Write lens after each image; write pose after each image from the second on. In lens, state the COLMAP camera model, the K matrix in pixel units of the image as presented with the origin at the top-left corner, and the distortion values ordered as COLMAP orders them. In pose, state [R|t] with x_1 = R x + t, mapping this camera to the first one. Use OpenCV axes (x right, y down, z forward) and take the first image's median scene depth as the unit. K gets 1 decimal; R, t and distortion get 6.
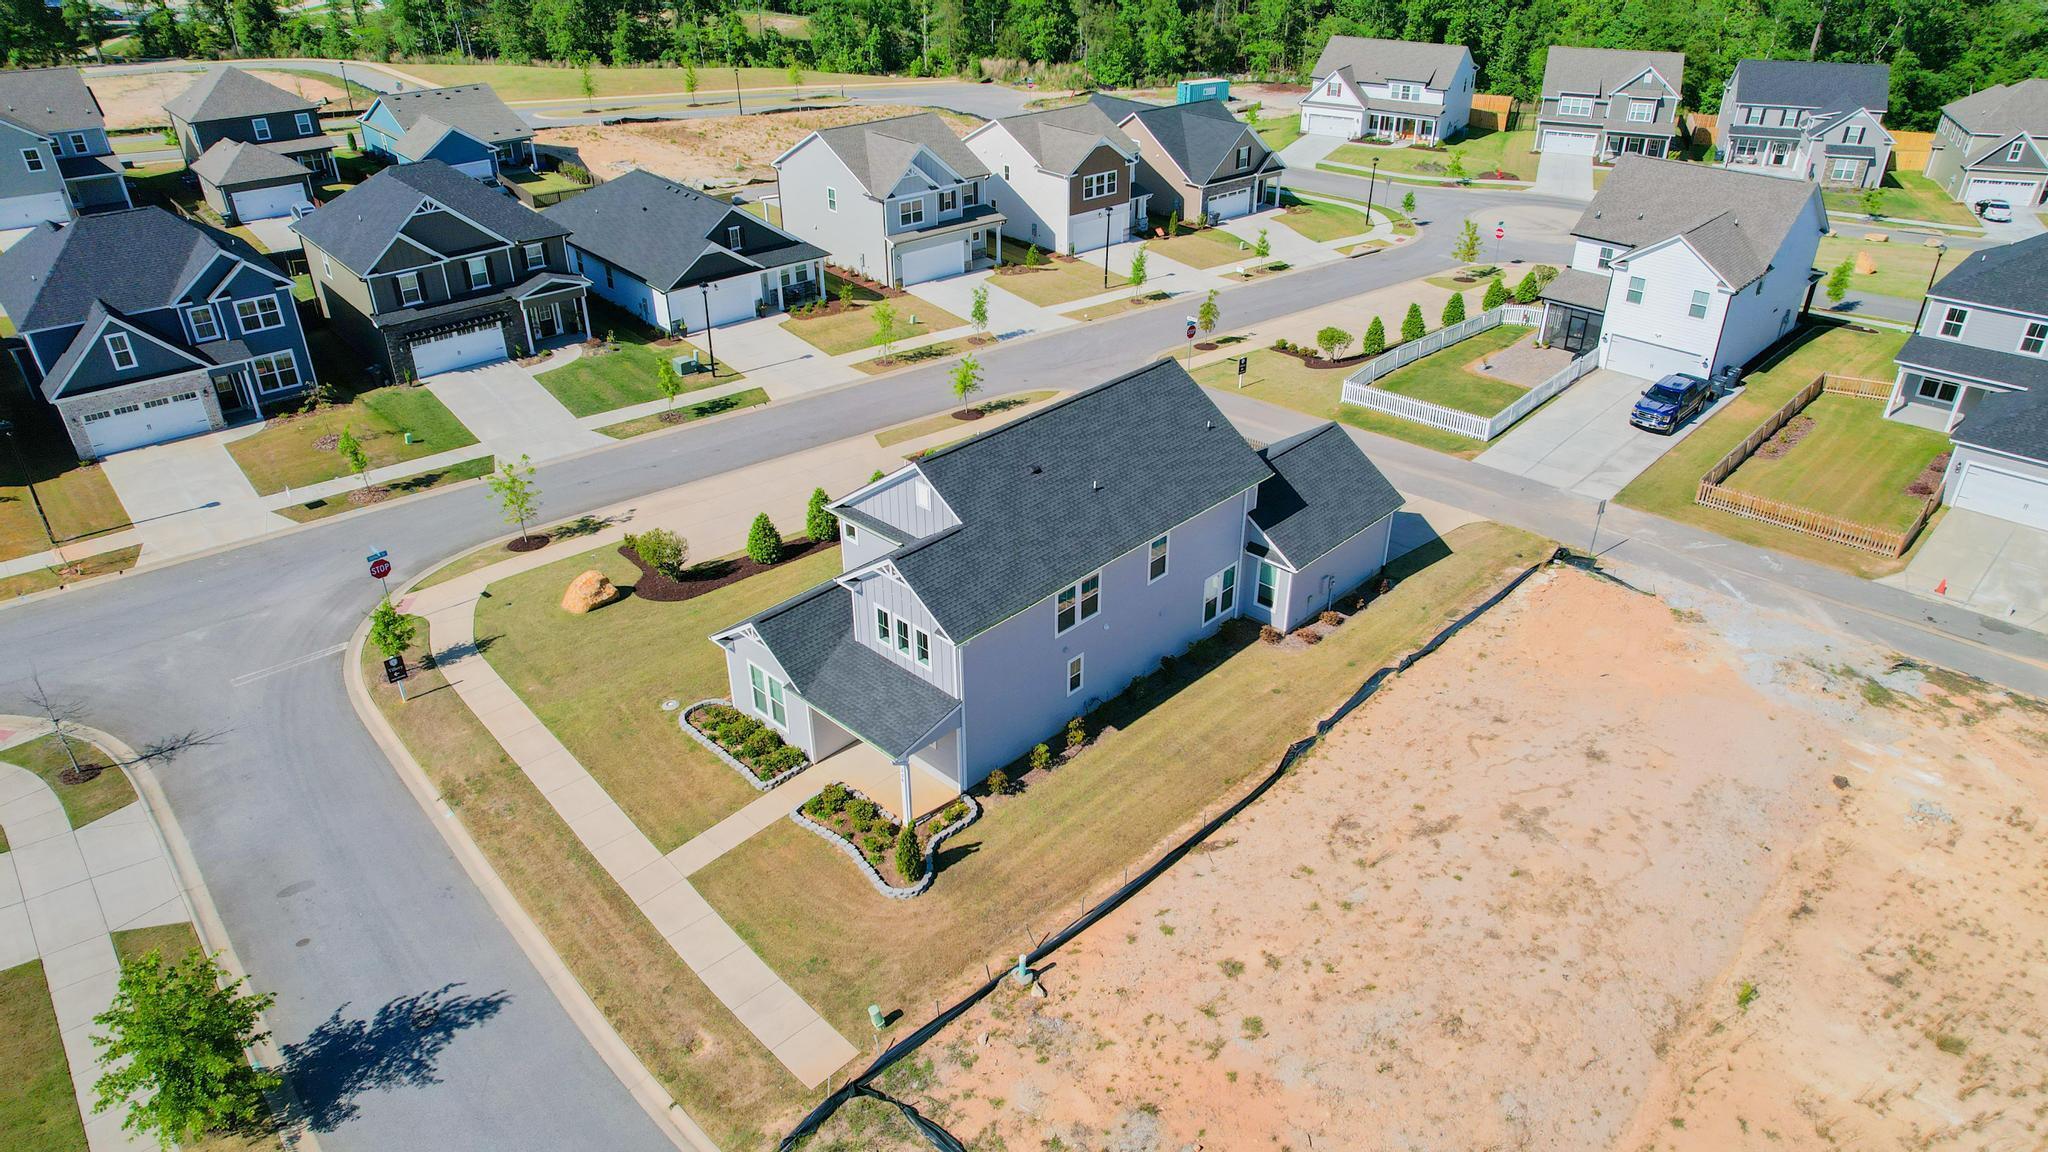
lens RADIAL K [[1287.9, 0, 1019.9], [0, 1287.9, 635.7], [0, 0, 1]] dist [-0.066361, 0.056027]
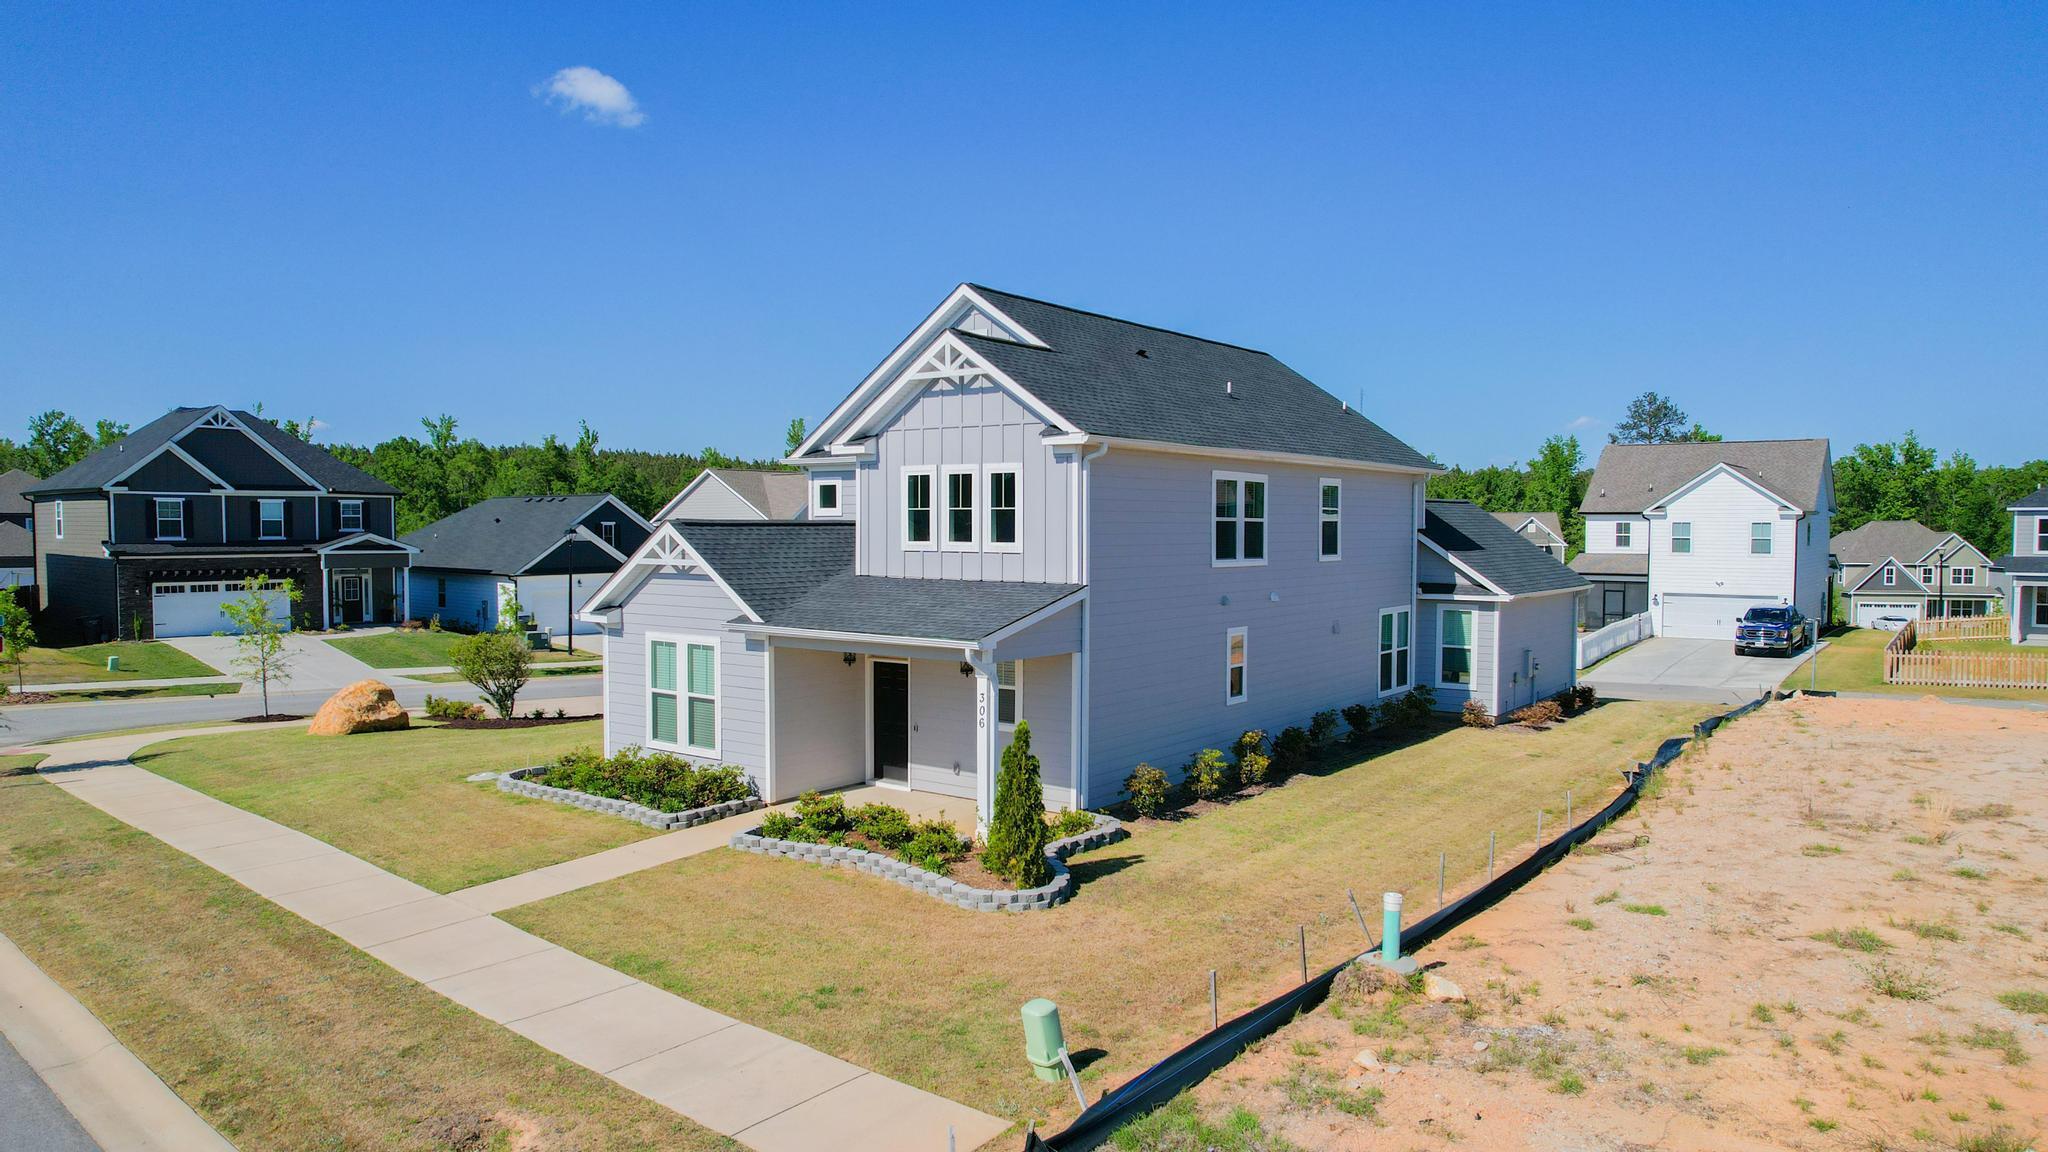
lens RADIAL K [[1322.7, 0, 1024.5], [0, 1322.7, 602.1], [0, 0, 1]] dist [-0.076612, 0.073109]
pose [[0.991934, -0.002875, 0.126726, -0.085822], [0.064183, 0.873504, -0.482568, 0.194571], [-0.109309, 0.486809, 0.866642, 0.341216]]
